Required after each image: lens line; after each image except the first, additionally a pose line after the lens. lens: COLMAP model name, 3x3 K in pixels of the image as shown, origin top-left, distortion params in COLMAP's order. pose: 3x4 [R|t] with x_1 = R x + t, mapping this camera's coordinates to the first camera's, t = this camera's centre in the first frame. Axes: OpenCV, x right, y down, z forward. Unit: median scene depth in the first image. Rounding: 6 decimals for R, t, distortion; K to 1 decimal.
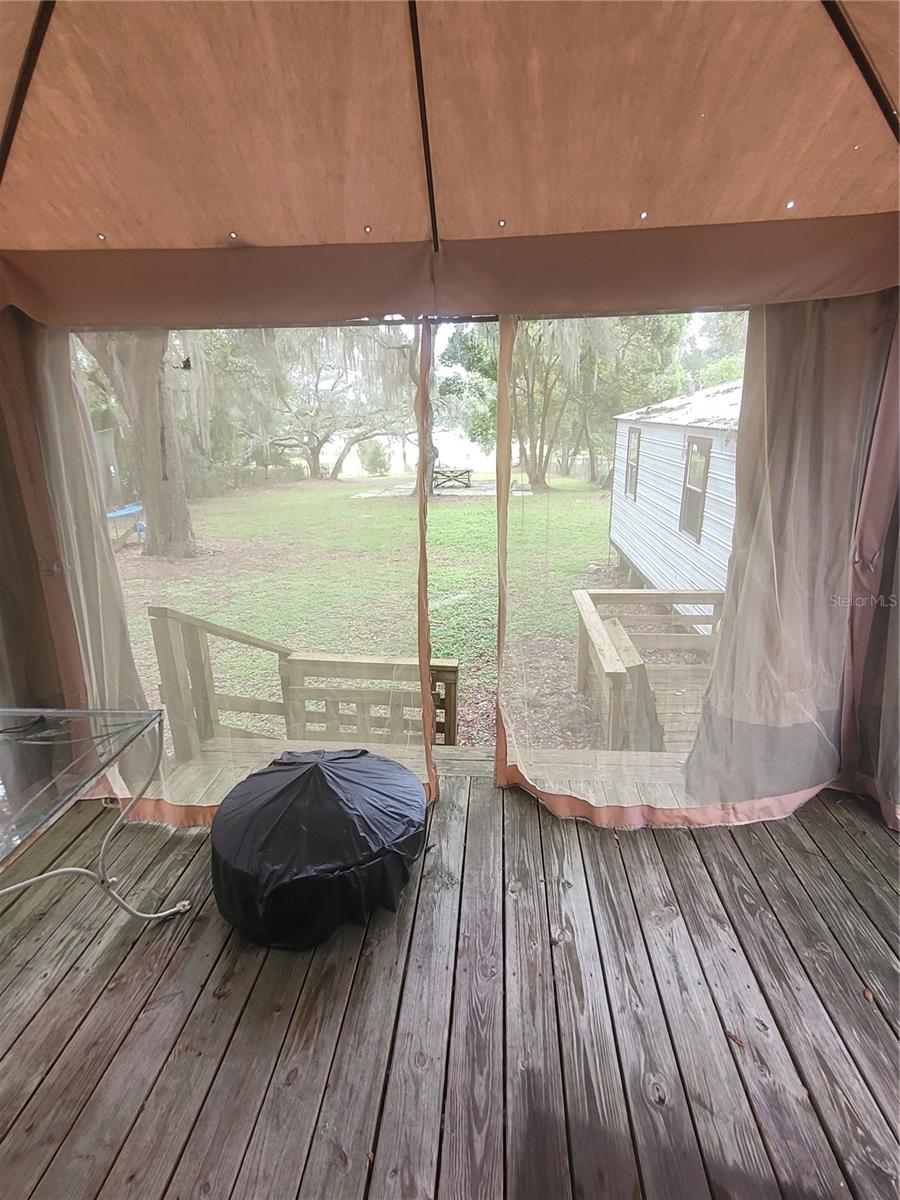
lens RADIAL K [[625.9, 0, 448.1], [0, 625.9, 600.1], [0, 0, 1]] dist [0.018442, -0.008096]
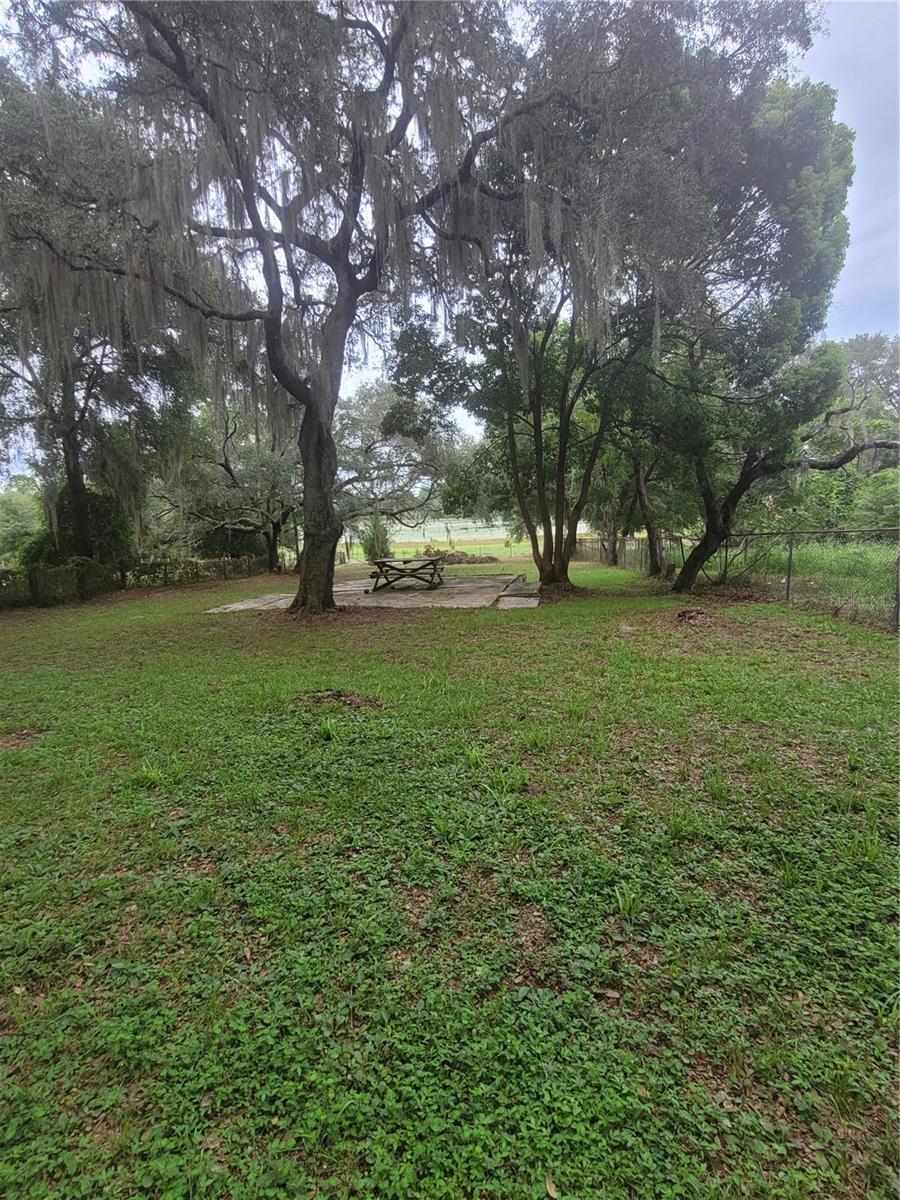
lens RADIAL K [[625.9, 0, 450.6], [0, 625.9, 587.2], [0, 0, 1]] dist [0.018442, -0.008096]
pose [[0.996134, -0.010269, -0.087241, 0.100794], [-0.003668, 0.987415, -0.158105, -0.093594], [0.087767, 0.157814, 0.983561, 0.449066]]
